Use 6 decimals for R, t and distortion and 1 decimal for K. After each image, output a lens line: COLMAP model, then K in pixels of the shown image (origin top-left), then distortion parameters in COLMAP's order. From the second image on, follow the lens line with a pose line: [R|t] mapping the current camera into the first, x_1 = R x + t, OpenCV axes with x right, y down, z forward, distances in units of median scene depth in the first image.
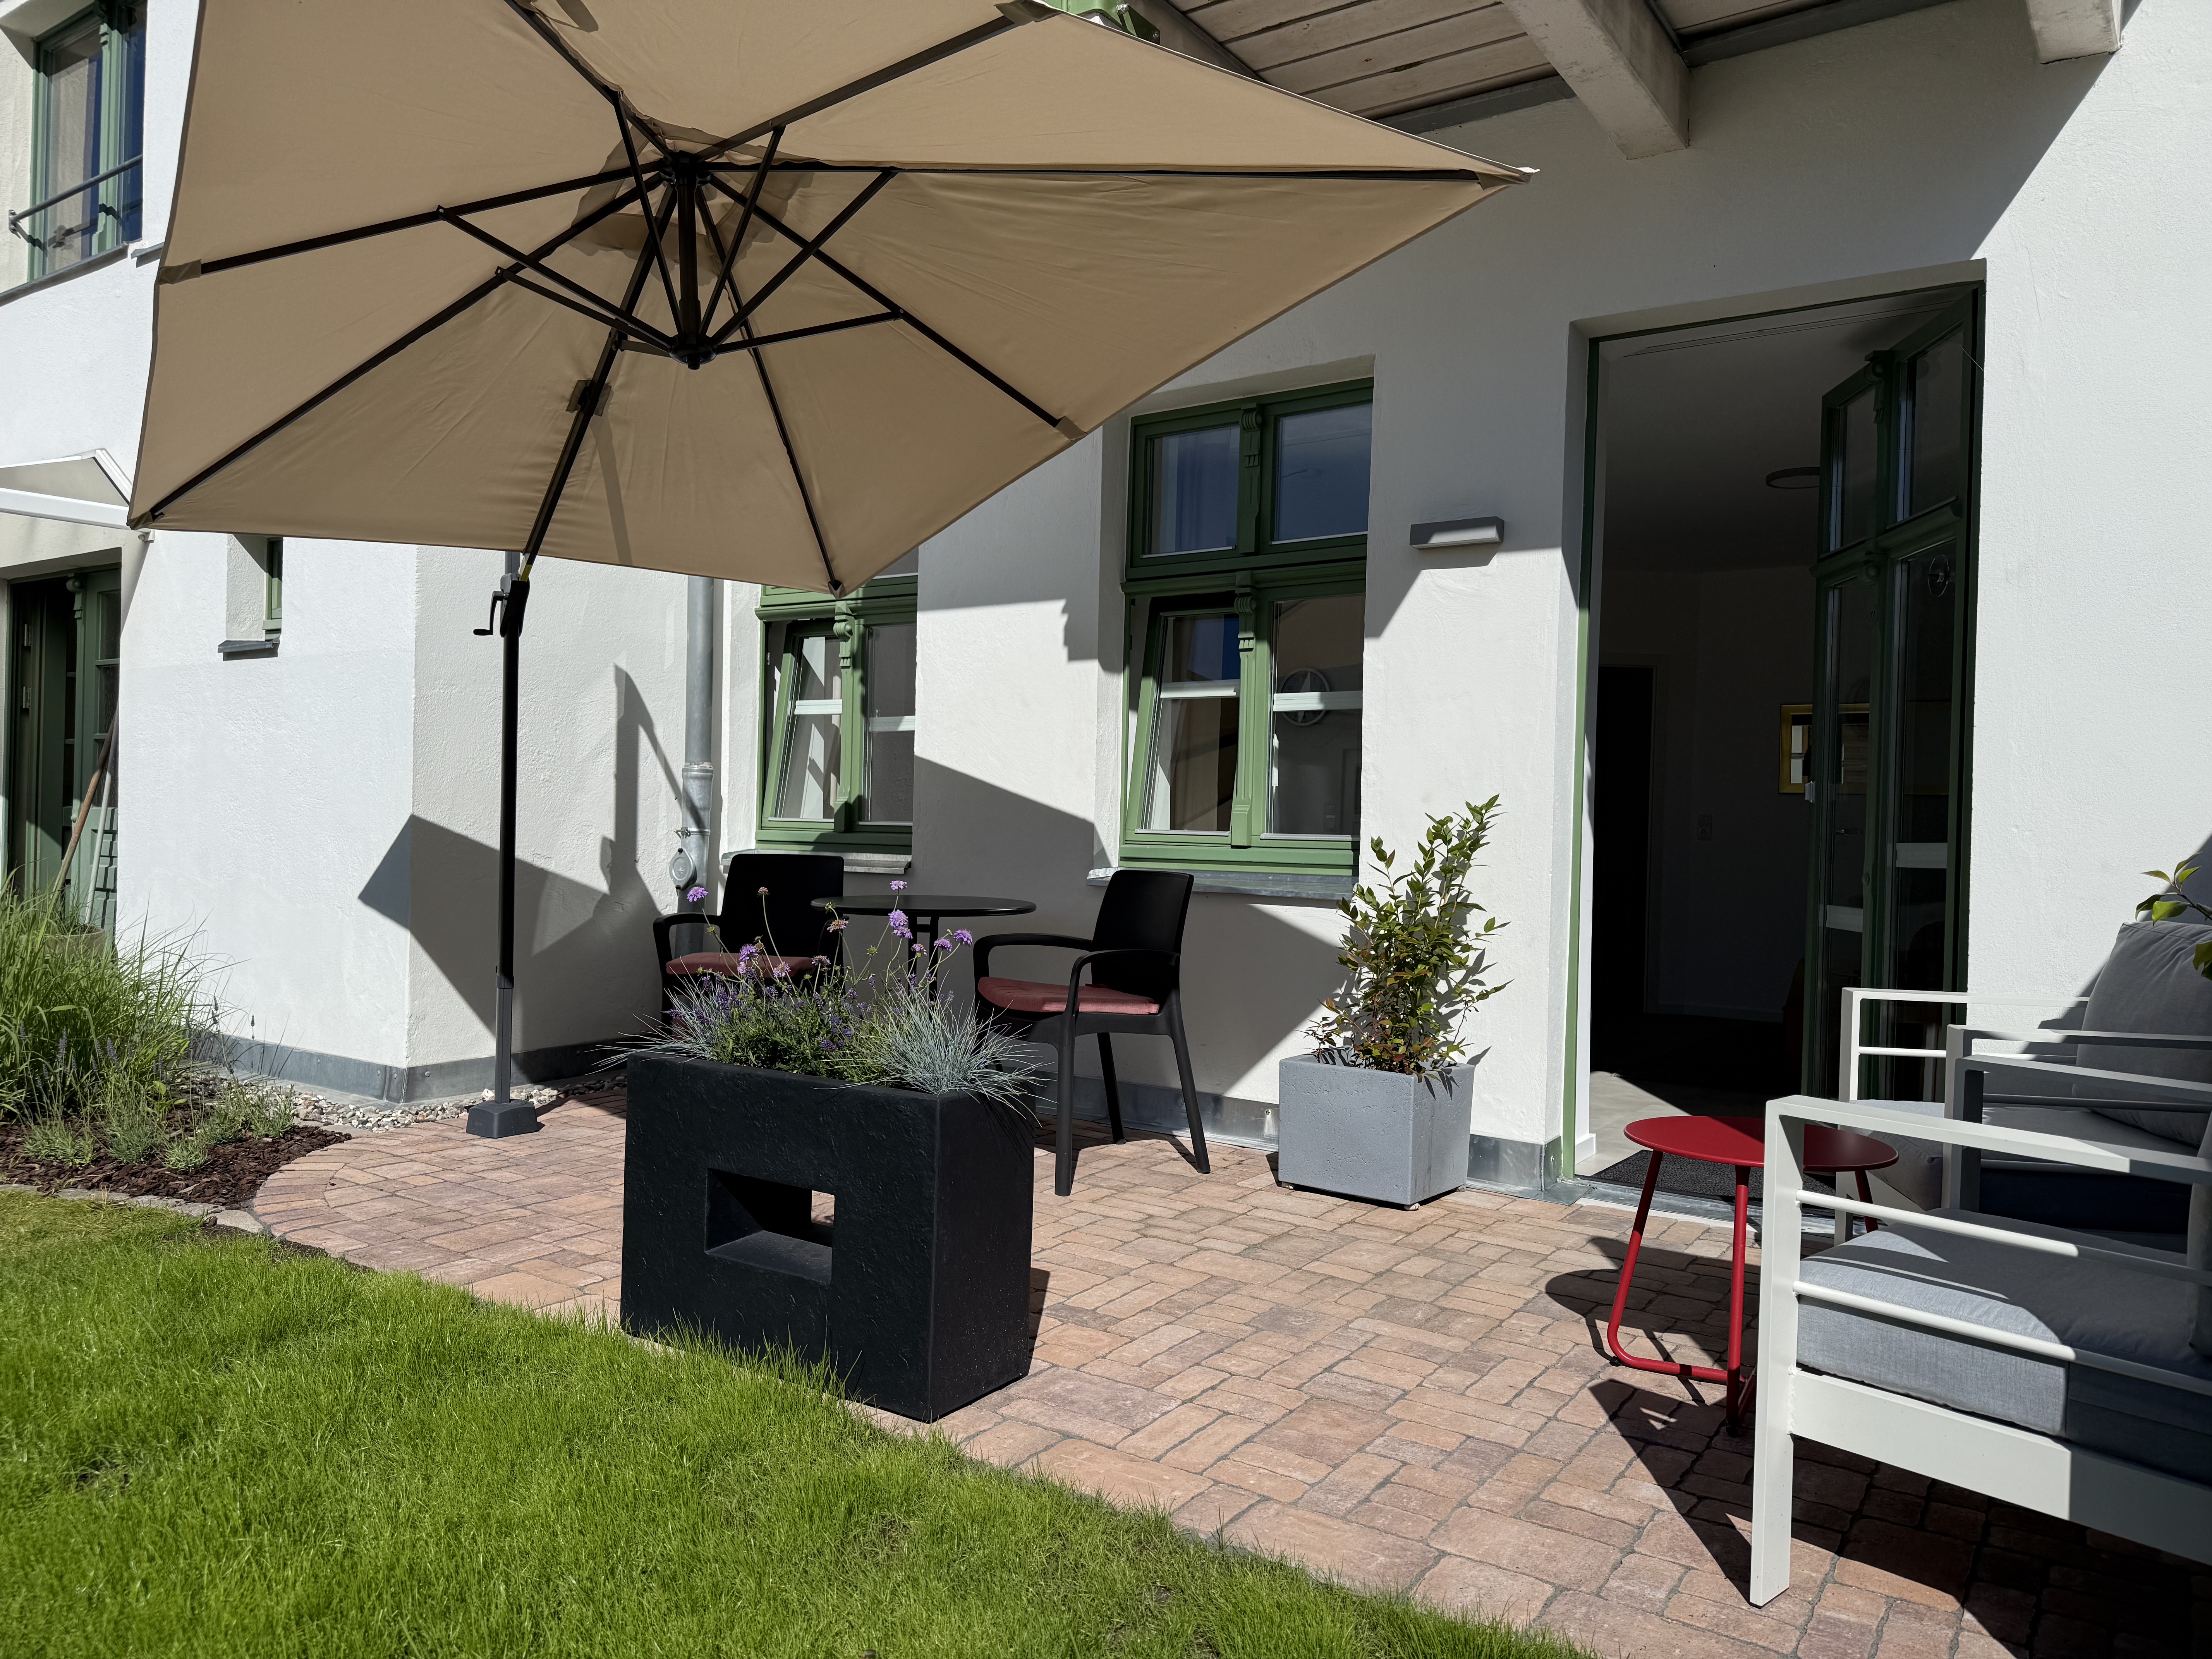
lens RADIAL K [[1561.2, 0, 1119.4], [0, 1561.2, 830.5], [0, 0, 1]] dist [0.041576, -0.043863]
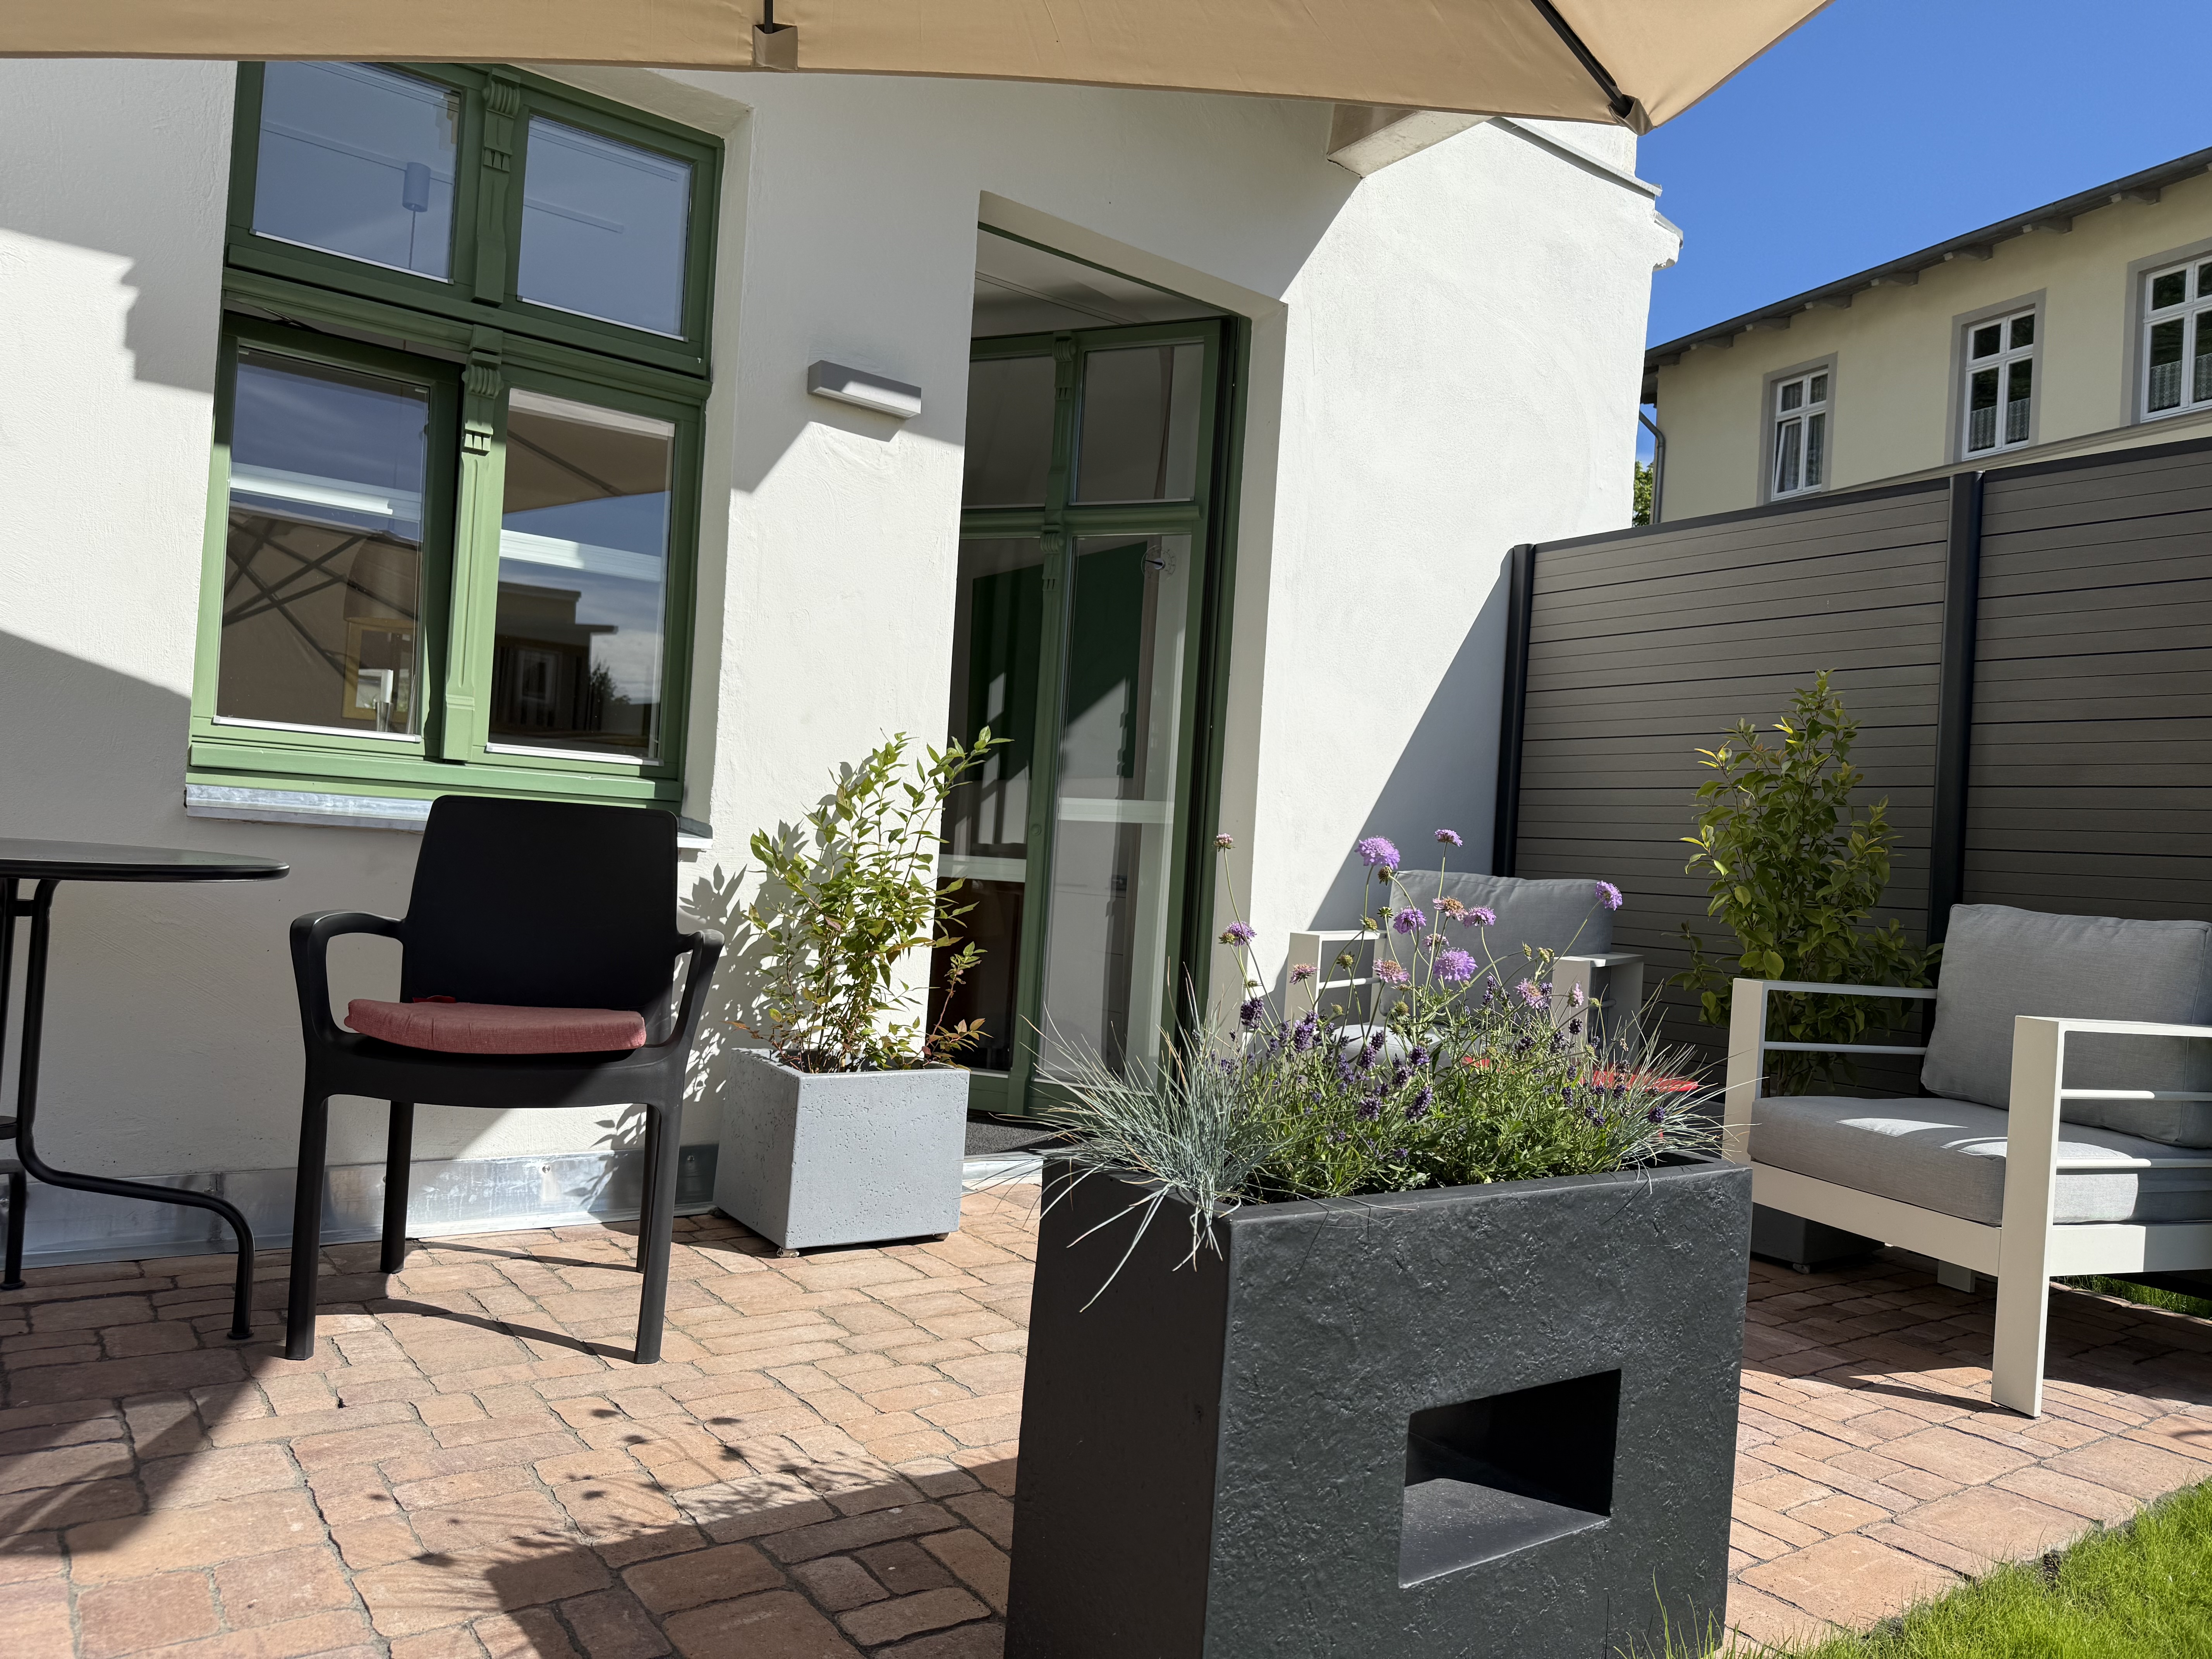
lens RADIAL K [[1561.2, 0, 1115.0], [0, 1561.2, 821.3], [0, 0, 1]] dist [0.041576, -0.043863]
pose [[0.328208, 0.020167, 0.944390, -0.501050], [-0.054299, 0.998522, -0.002452, 0.024855], [-0.943044, -0.050474, 0.328818, 0.619114]]
